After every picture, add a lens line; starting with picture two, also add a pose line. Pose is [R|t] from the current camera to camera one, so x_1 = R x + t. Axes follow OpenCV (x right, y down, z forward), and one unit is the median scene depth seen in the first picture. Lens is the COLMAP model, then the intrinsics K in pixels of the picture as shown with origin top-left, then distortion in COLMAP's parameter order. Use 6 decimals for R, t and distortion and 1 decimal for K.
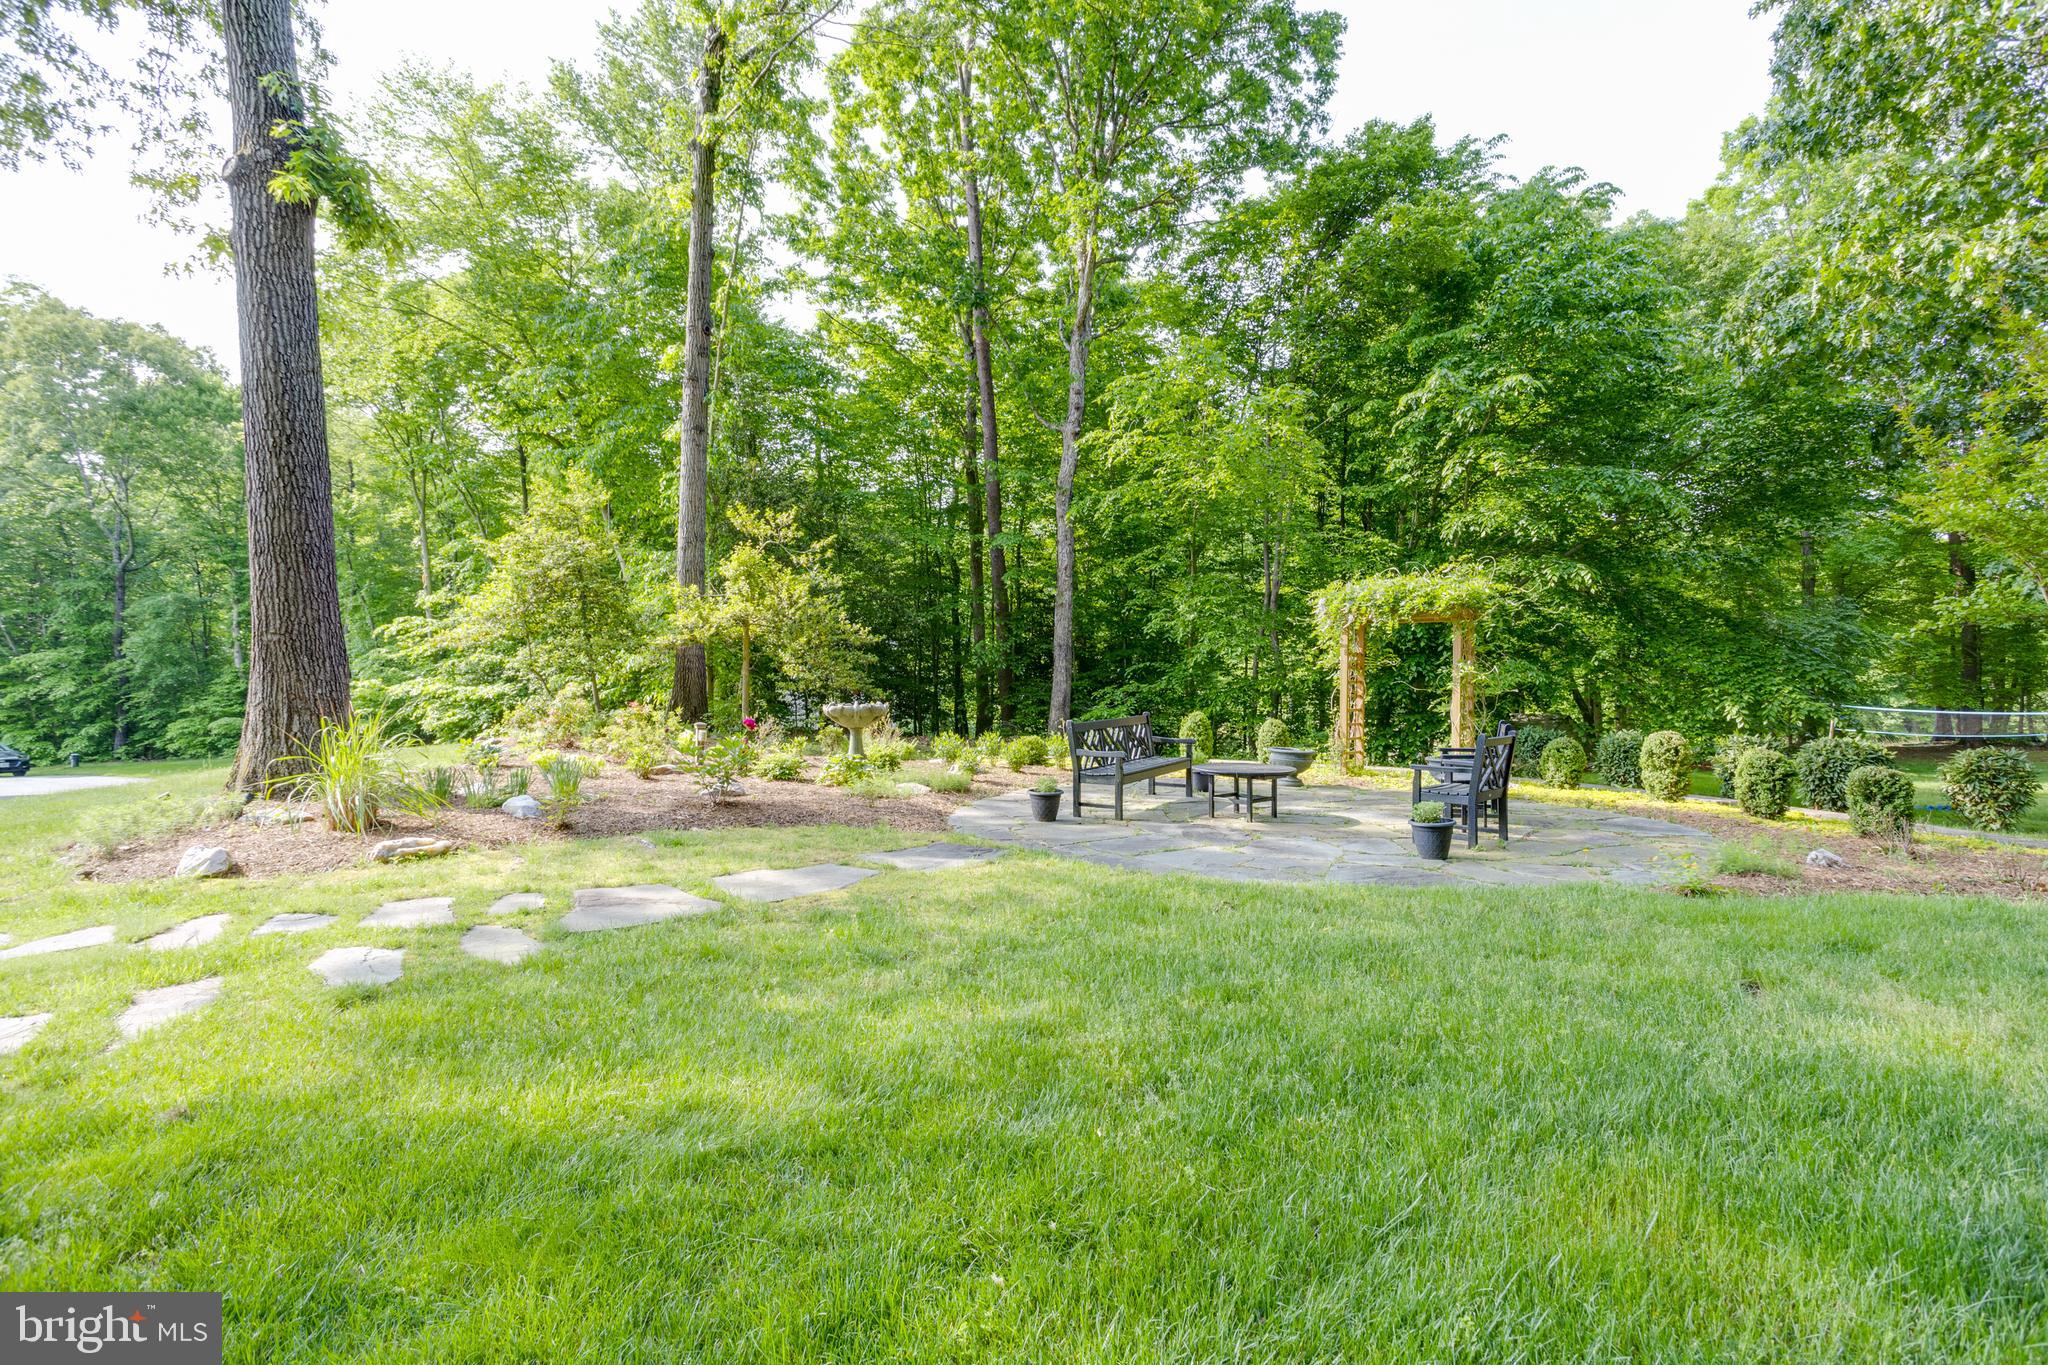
lens RADIAL K [[996.0, 0, 1027.6], [0, 996.0, 674.8], [0, 0, 1]] dist [-0.037851, 0.025291]
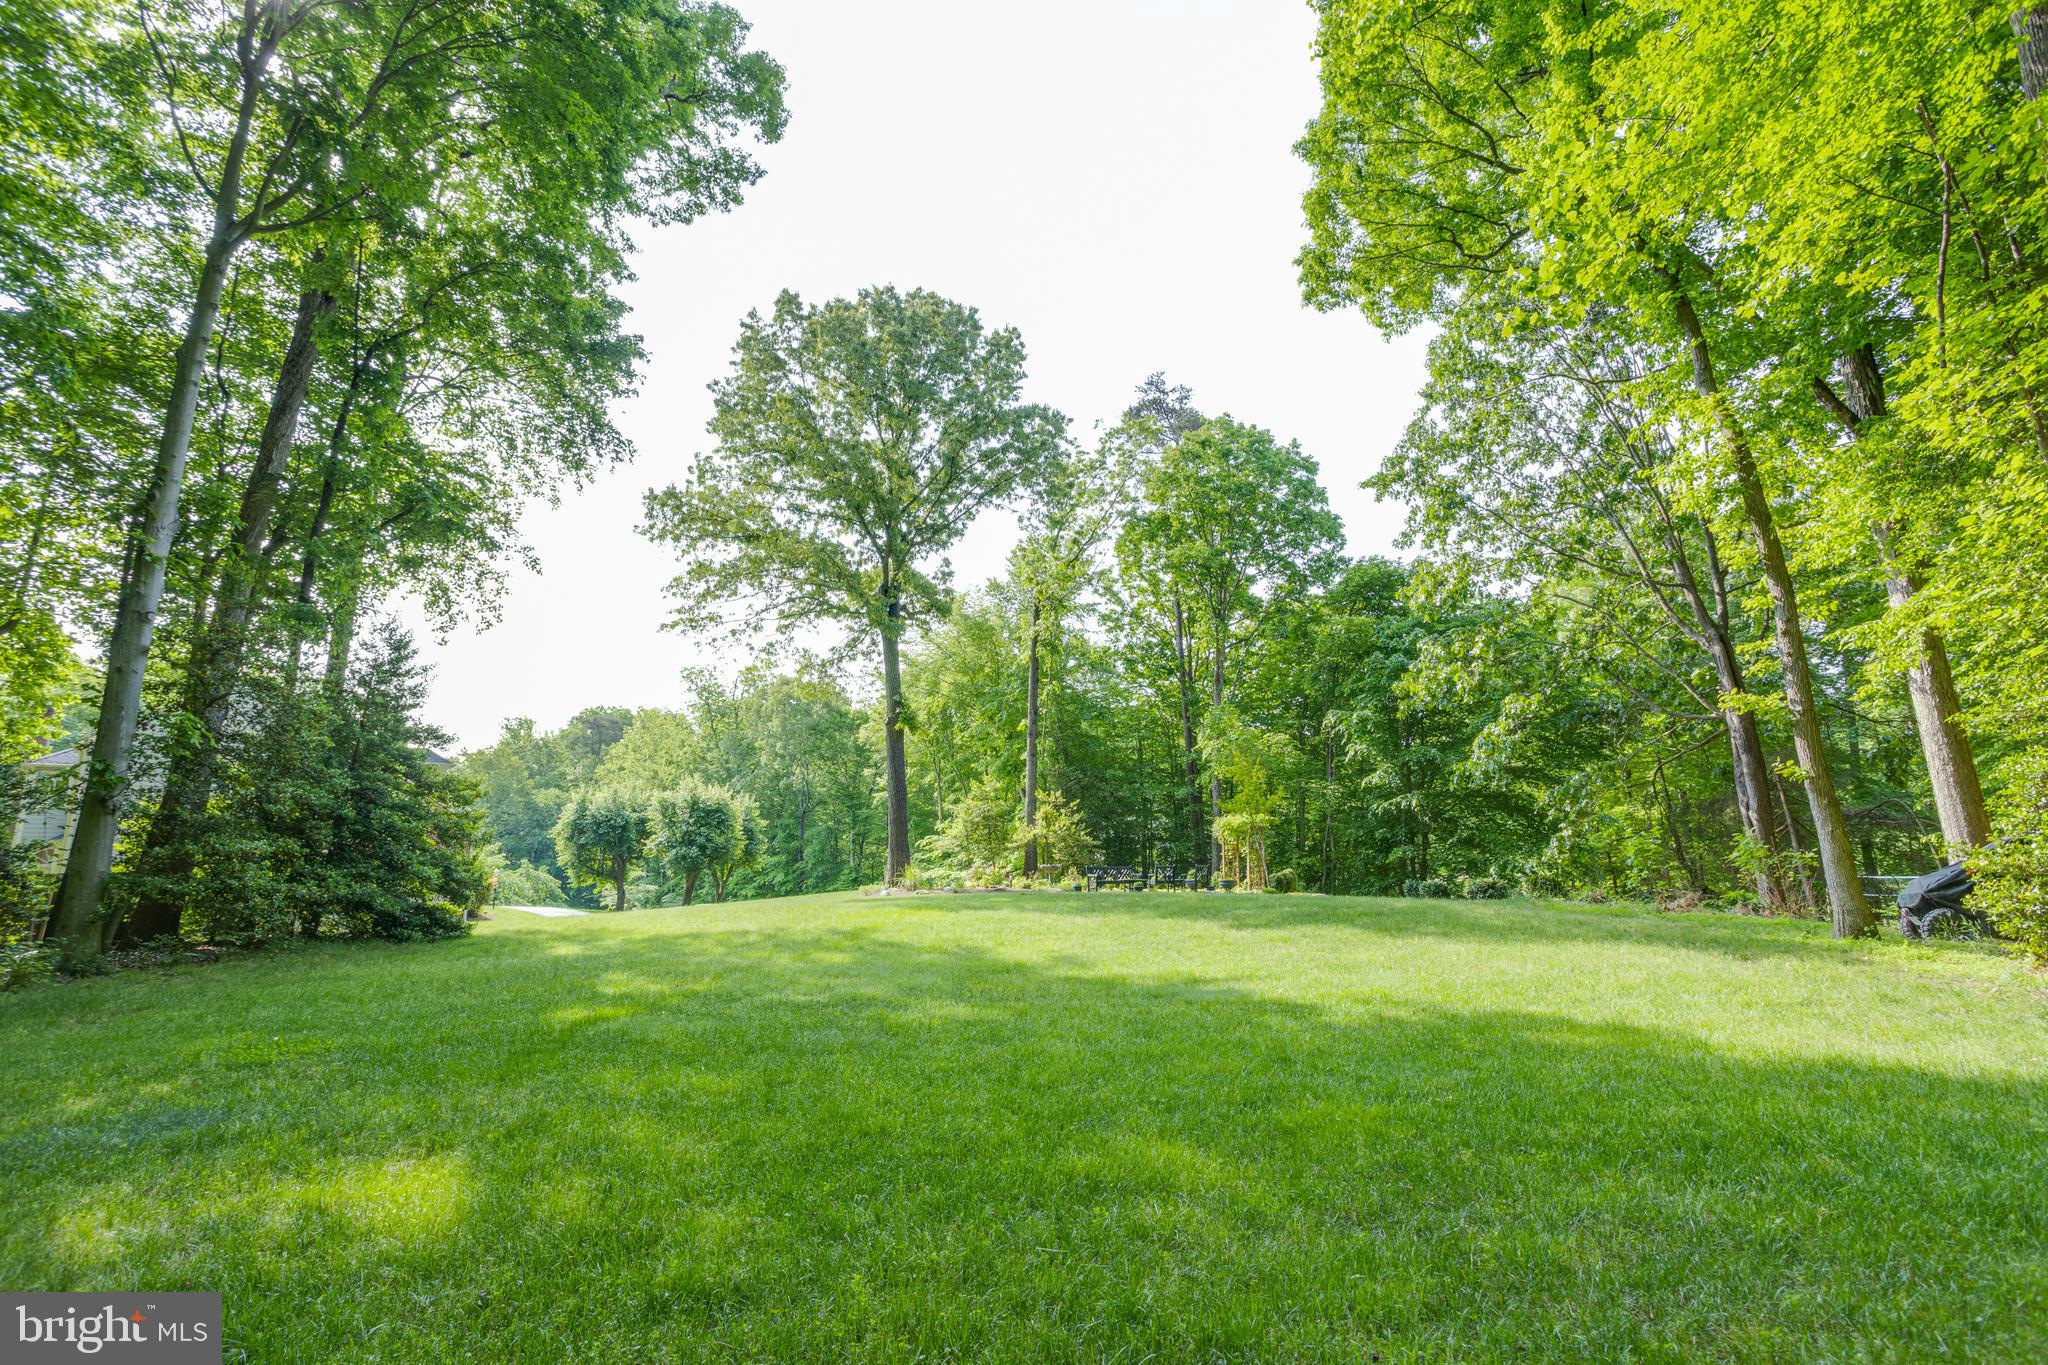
lens RADIAL K [[996.0, 0, 1021.9], [0, 996.0, 683.0], [0, 0, 1]] dist [-0.037851, 0.025291]
pose [[0.886479, -0.094628, -0.452991, 0.744618], [0.004531, 0.980598, -0.195976, 0.052414], [0.462747, 0.171676, 0.869708, -1.124127]]
